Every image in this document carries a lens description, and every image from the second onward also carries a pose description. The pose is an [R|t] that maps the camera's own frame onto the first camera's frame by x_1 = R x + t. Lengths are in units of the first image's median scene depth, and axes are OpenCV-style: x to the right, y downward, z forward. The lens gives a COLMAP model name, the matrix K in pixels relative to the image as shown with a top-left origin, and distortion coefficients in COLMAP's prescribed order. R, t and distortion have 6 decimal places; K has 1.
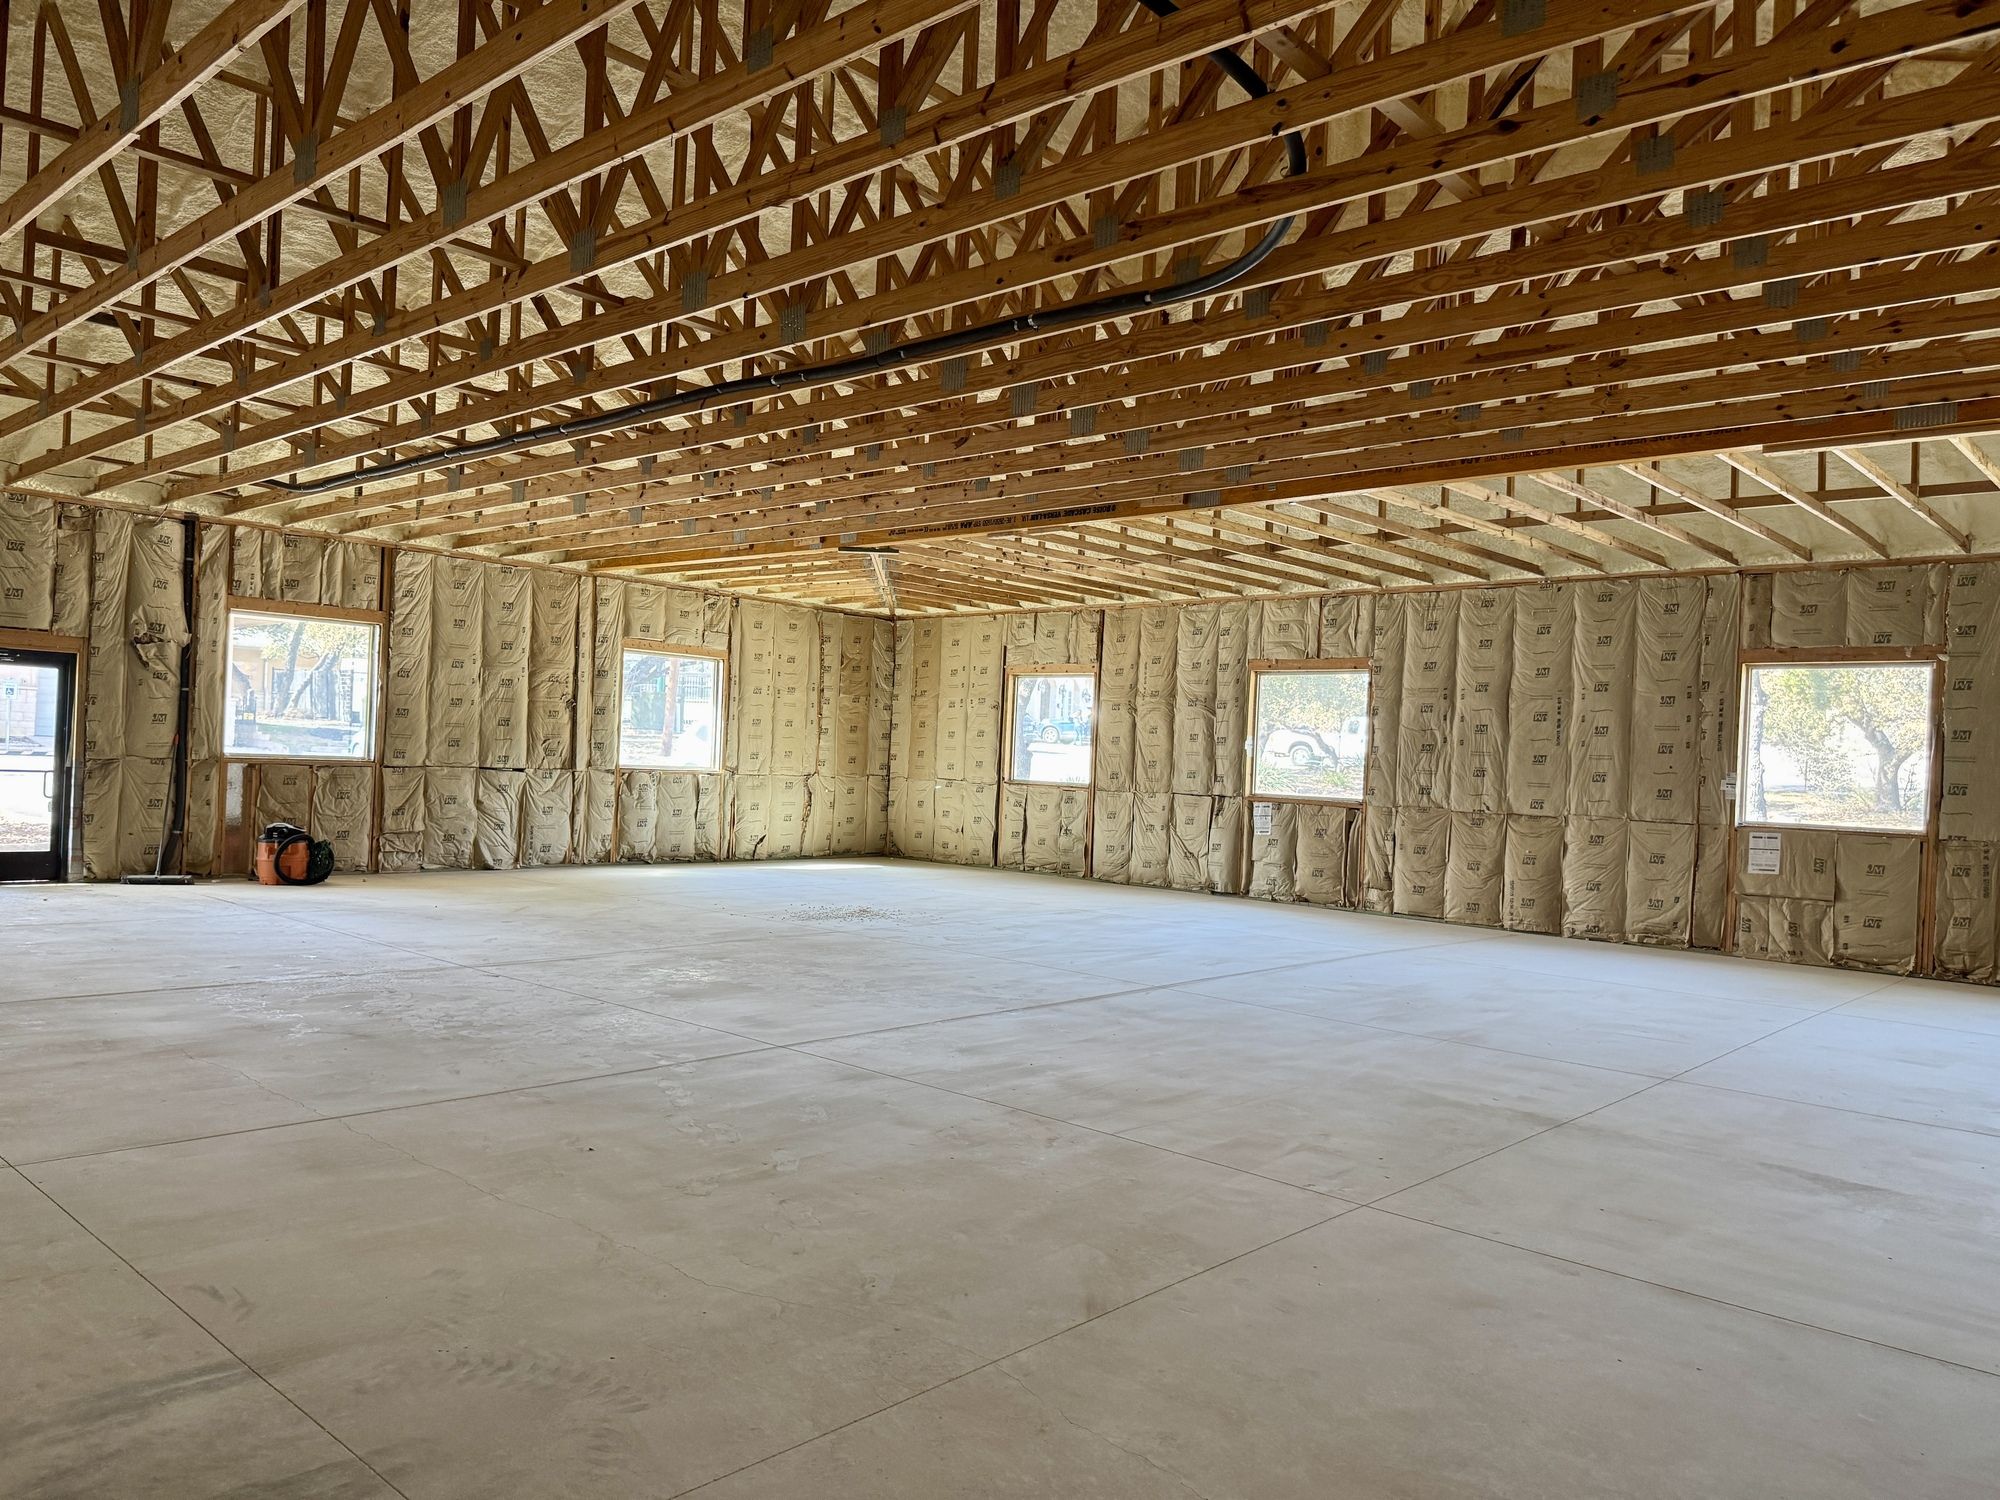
lens RADIAL K [[1430.9, 0, 1007.8], [0, 1430.9, 744.8], [0, 0, 1]] dist [0.058797, -0.065632]
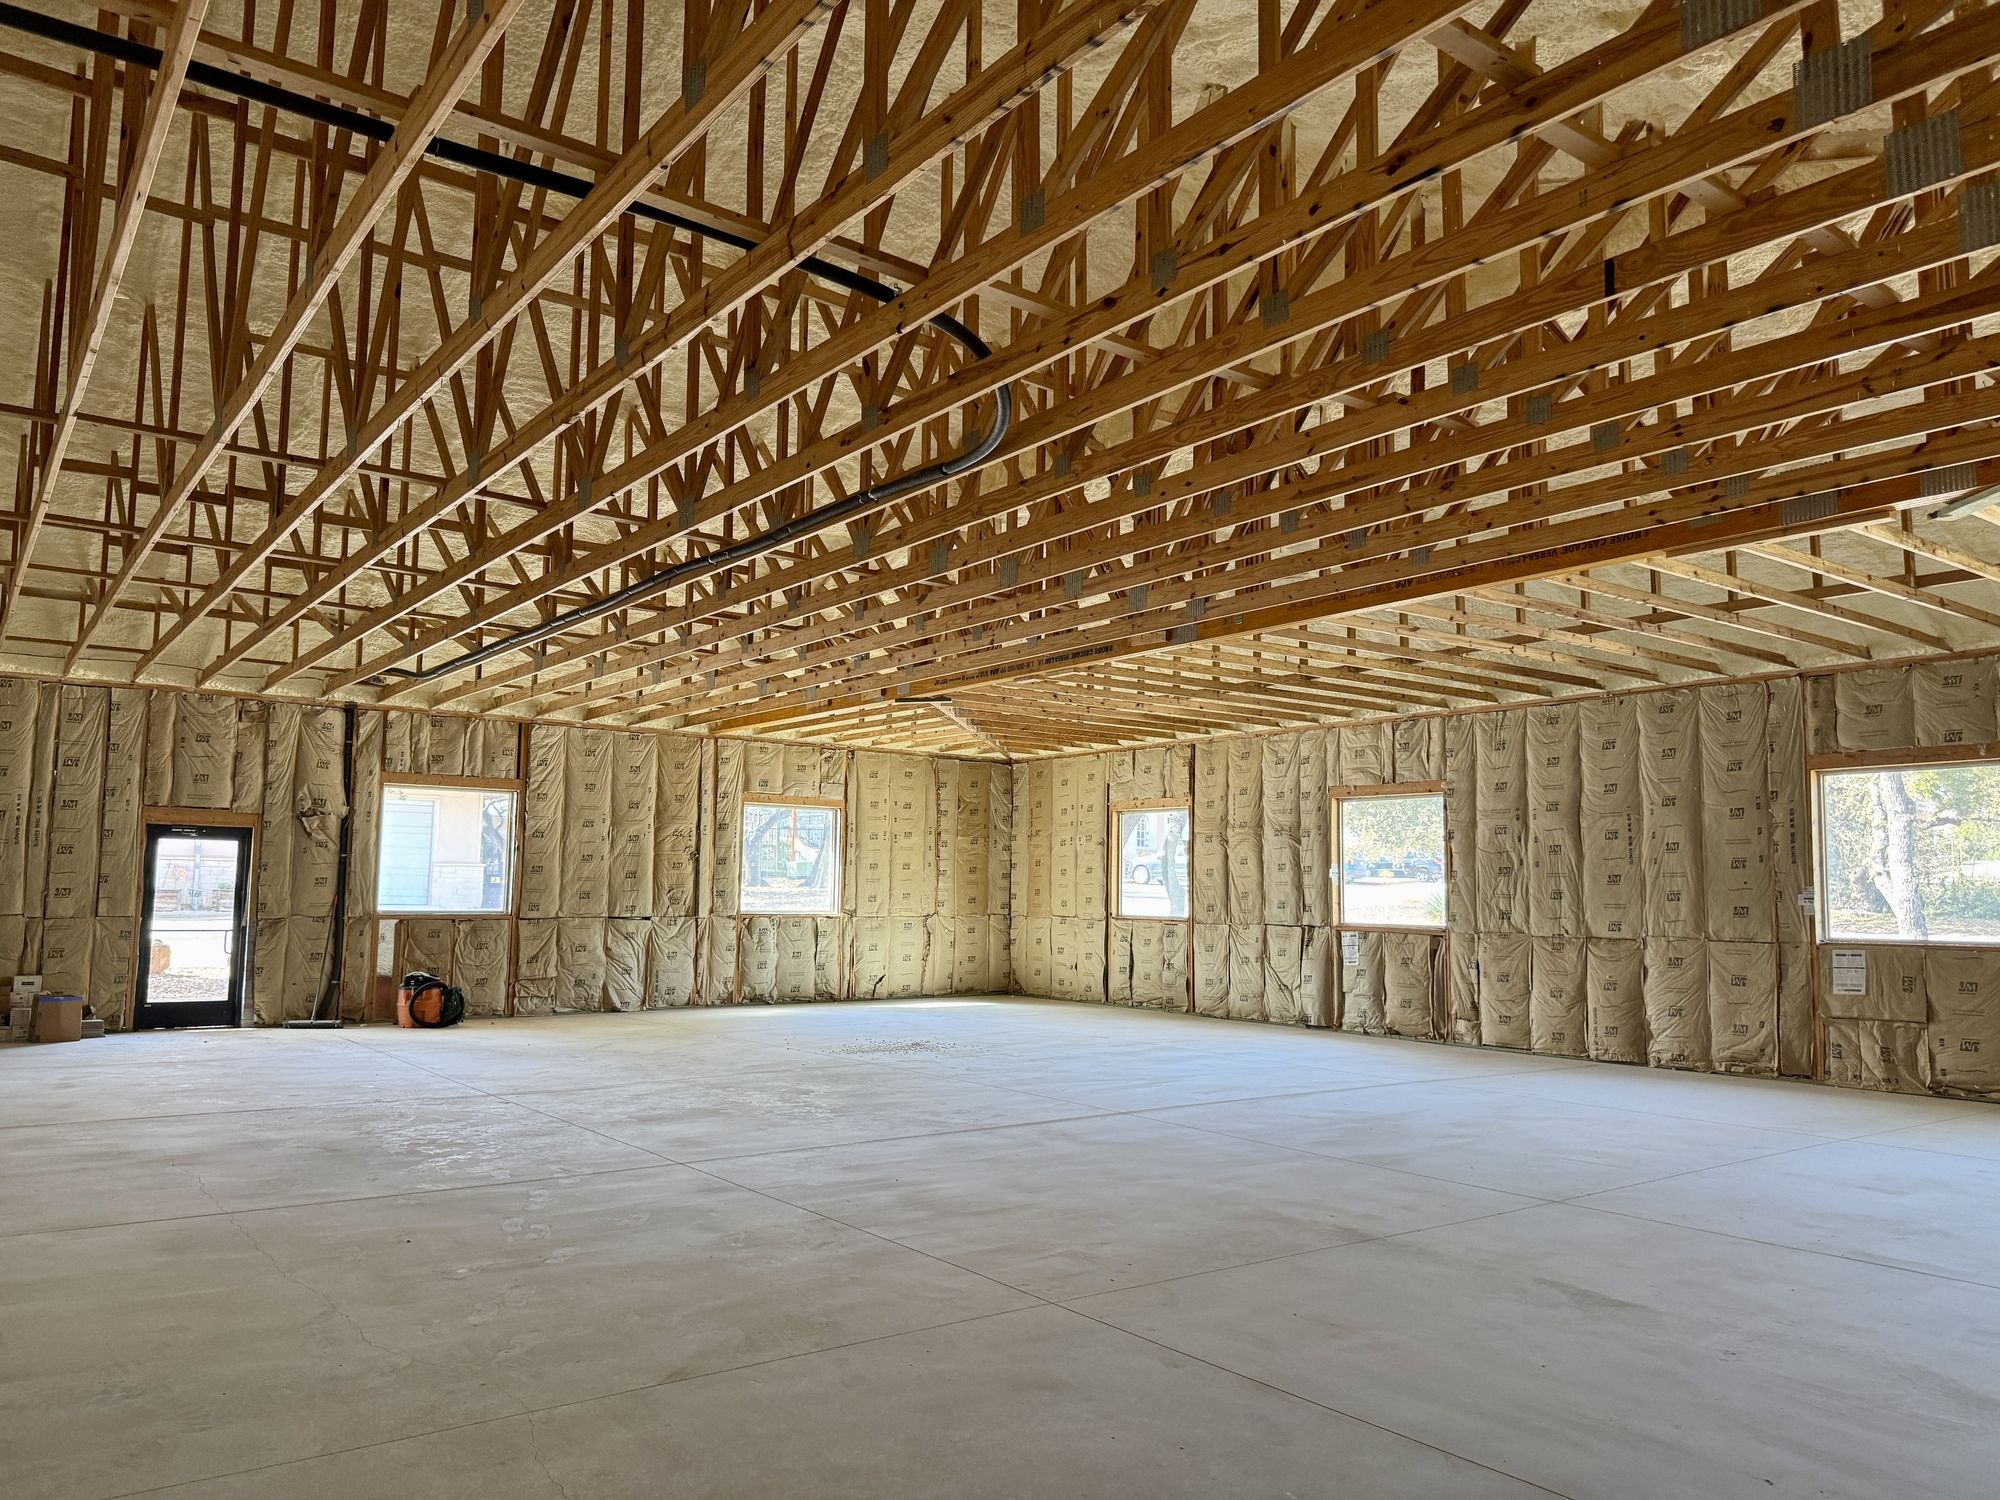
lens RADIAL K [[1430.9, 0, 991.4], [0, 1430.9, 757.9], [0, 0, 1]] dist [0.058797, -0.065632]
pose [[0.981400, -0.047566, -0.185988, 0.138129], [0.030502, 0.995146, -0.093560, 0.006970], [0.189536, 0.086147, 0.978087, -0.023054]]
